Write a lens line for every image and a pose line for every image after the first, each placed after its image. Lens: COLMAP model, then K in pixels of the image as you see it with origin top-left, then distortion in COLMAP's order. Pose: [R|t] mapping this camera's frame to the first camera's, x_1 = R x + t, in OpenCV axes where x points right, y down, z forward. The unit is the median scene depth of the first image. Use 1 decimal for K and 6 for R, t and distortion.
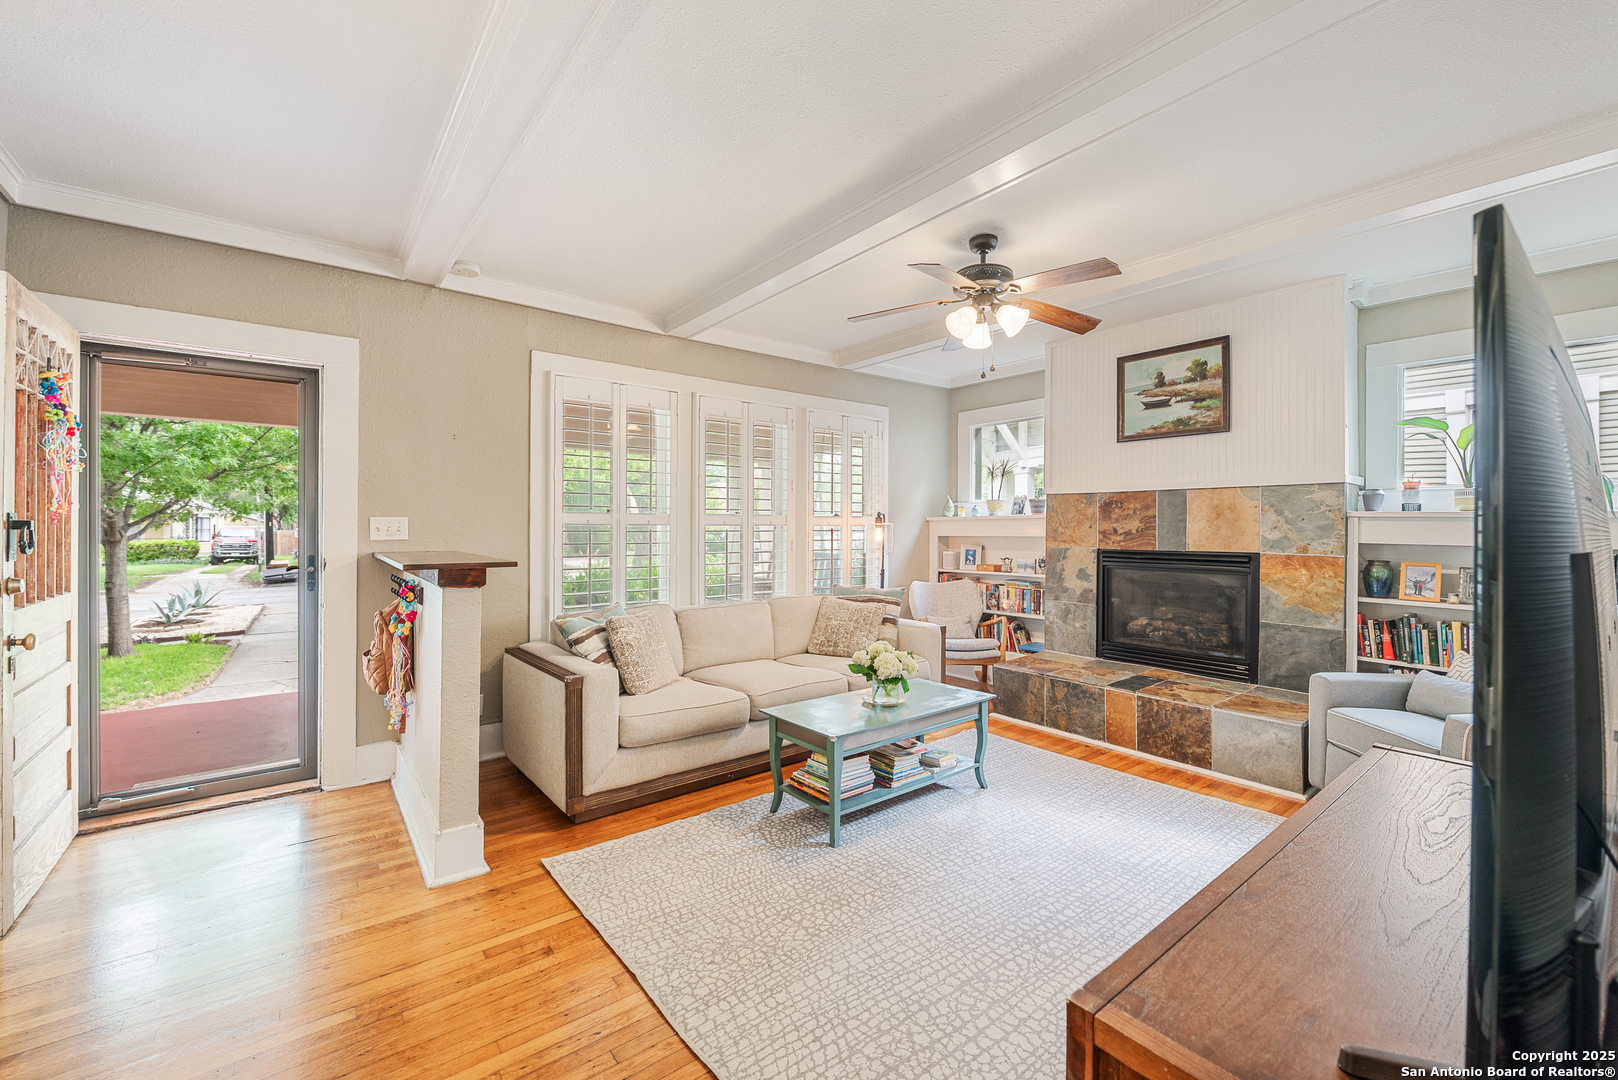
lens RADIAL K [[655.1, 0, 815.3], [0, 655.1, 530.9], [0, 0, 1]] dist [-0.002405, -0.000242]
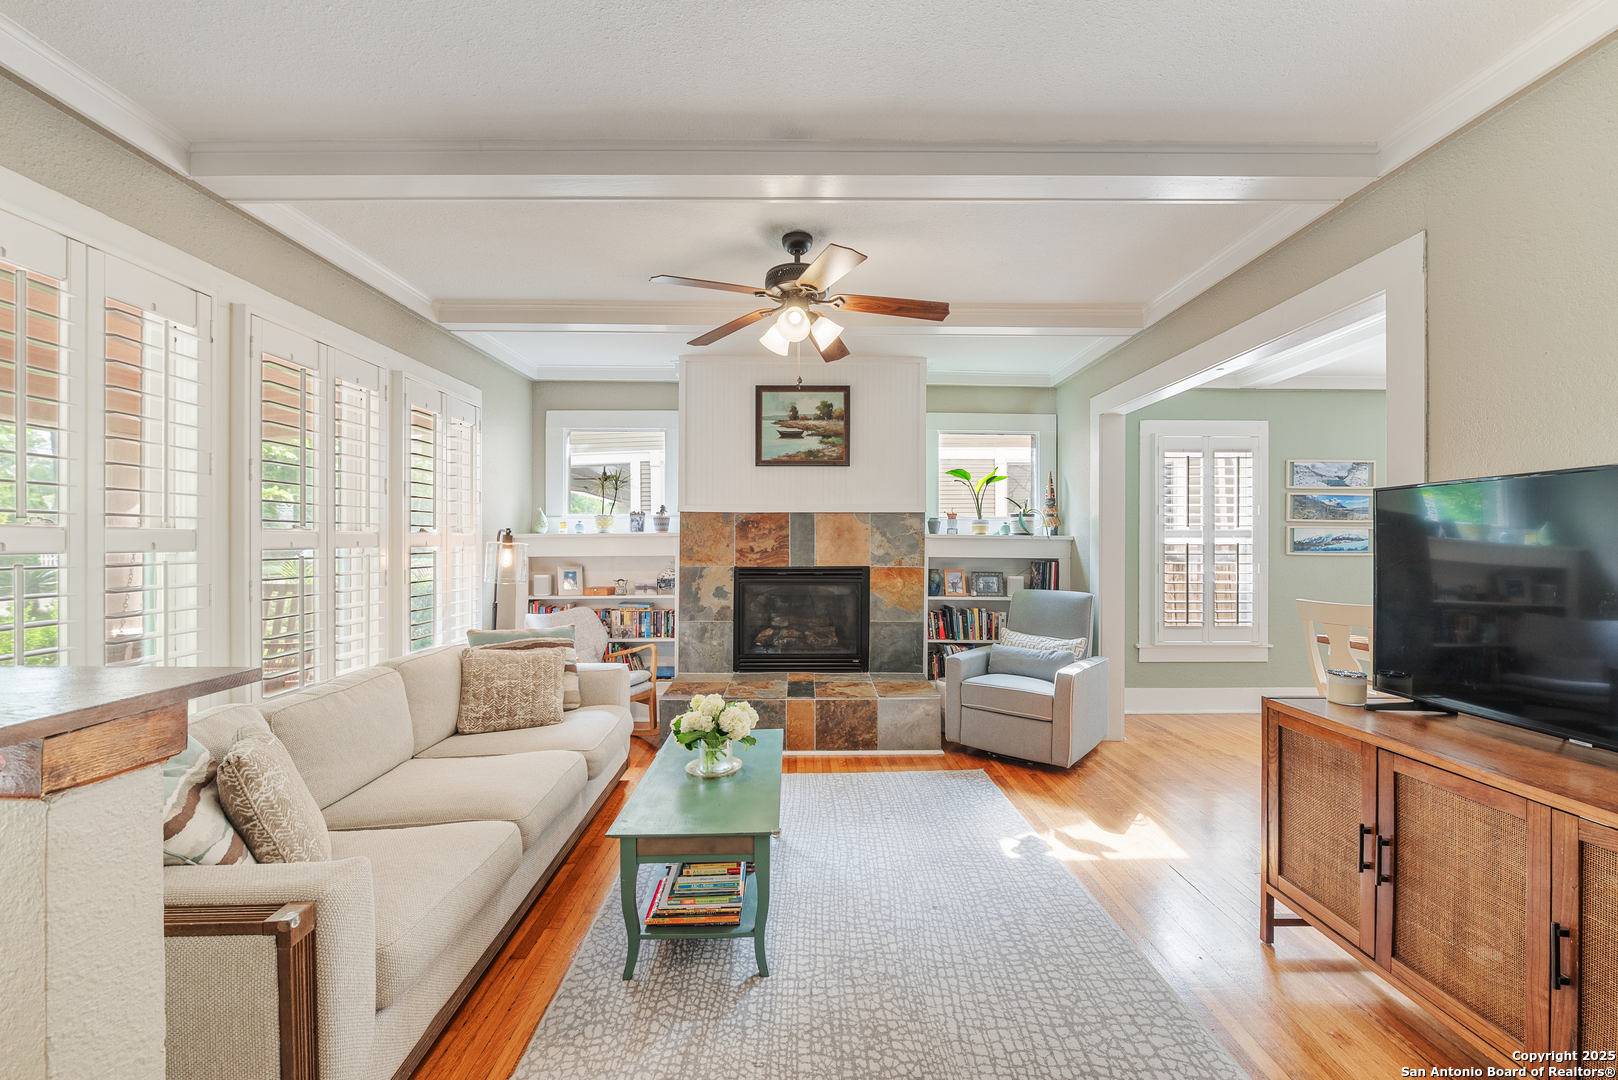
lens RADIAL K [[645.4, 0, 807.8], [0, 645.4, 547.1], [0, 0, 1]] dist [-0.001821, -0.000231]
pose [[0.614510, -0.011658, 0.788823, -0.340765], [0.006010, 0.999931, 0.010096, -0.015191], [-0.788886, -0.001464, 0.614538, 0.321795]]
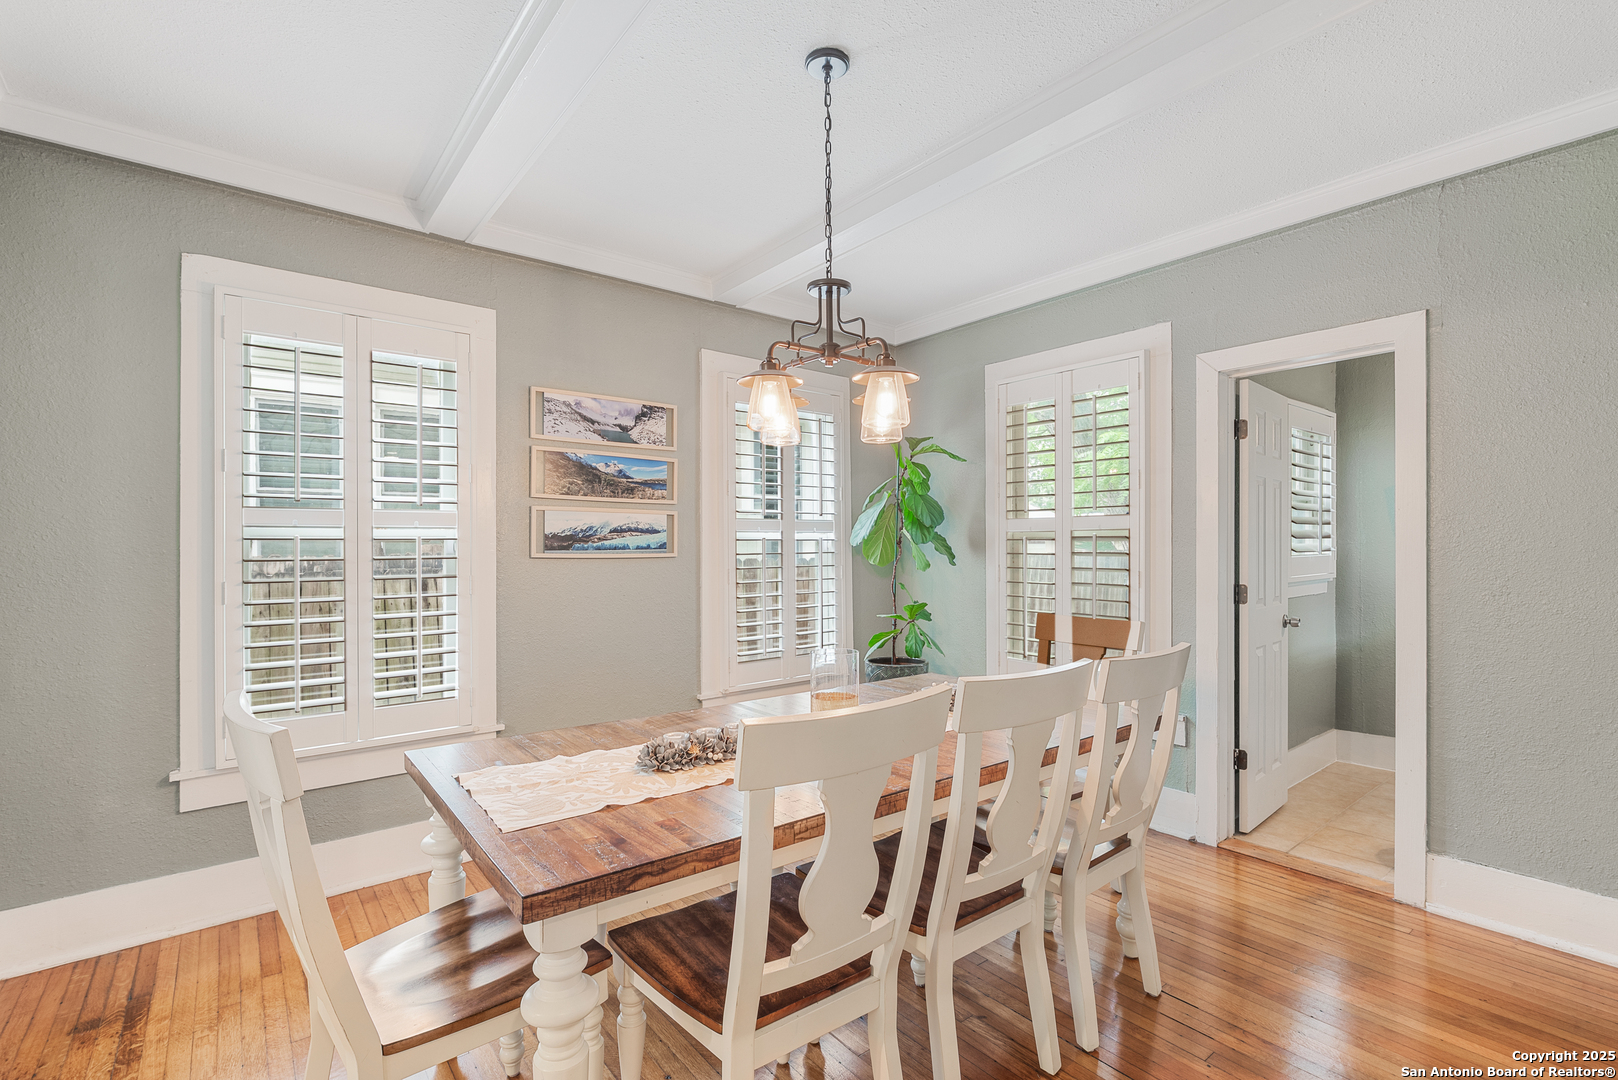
lens RADIAL K [[737.1, 0, 809.0], [0, 737.1, 540.0], [0, 0, 1]] dist [-0.000582, -0.000020]
pose [[0.007210, -0.002908, 0.999970, 0.434644], [0.006868, 0.999972, 0.002858, -0.001417], [-0.999950, 0.006847, 0.007230, 0.050605]]
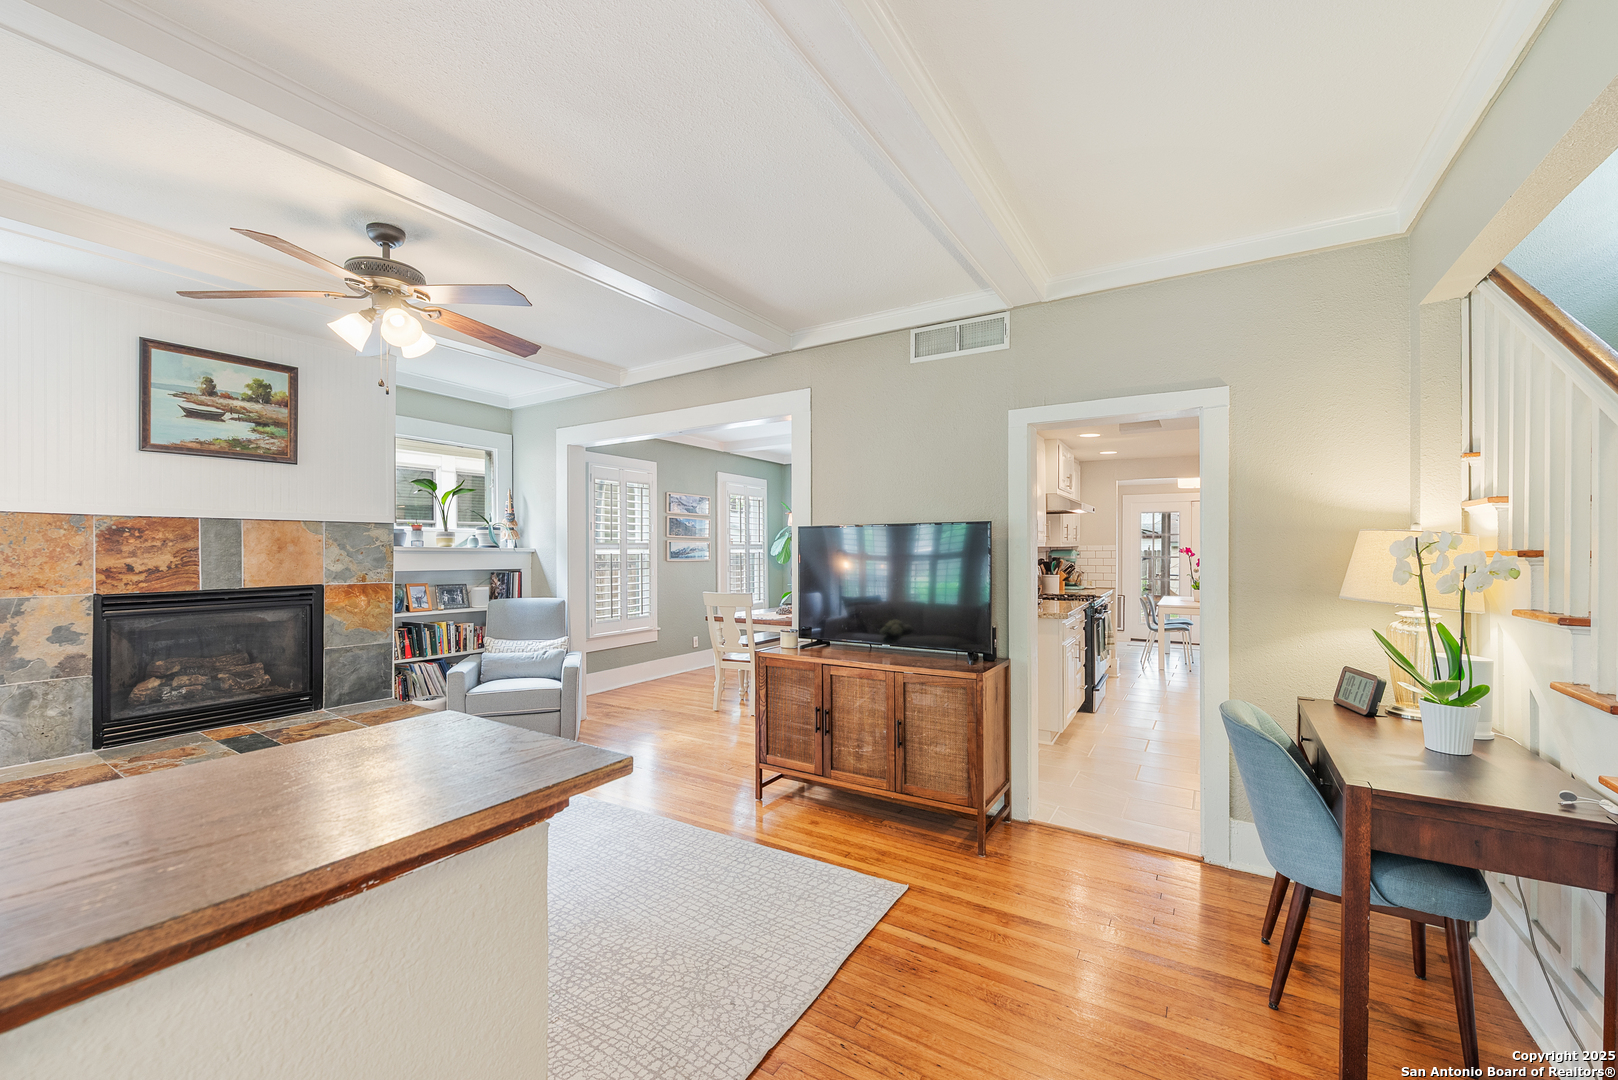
lens RADIAL K [[649.0, 0, 812.1], [0, 649.0, 553.3], [0, 0, 1]] dist [-0.003381, -0.000533]
pose [[-0.336736, -0.014310, 0.941491, -0.543188], [0.002153, 0.999870, 0.015967, -0.030036], [-0.941597, 0.007404, -0.336661, 0.576552]]
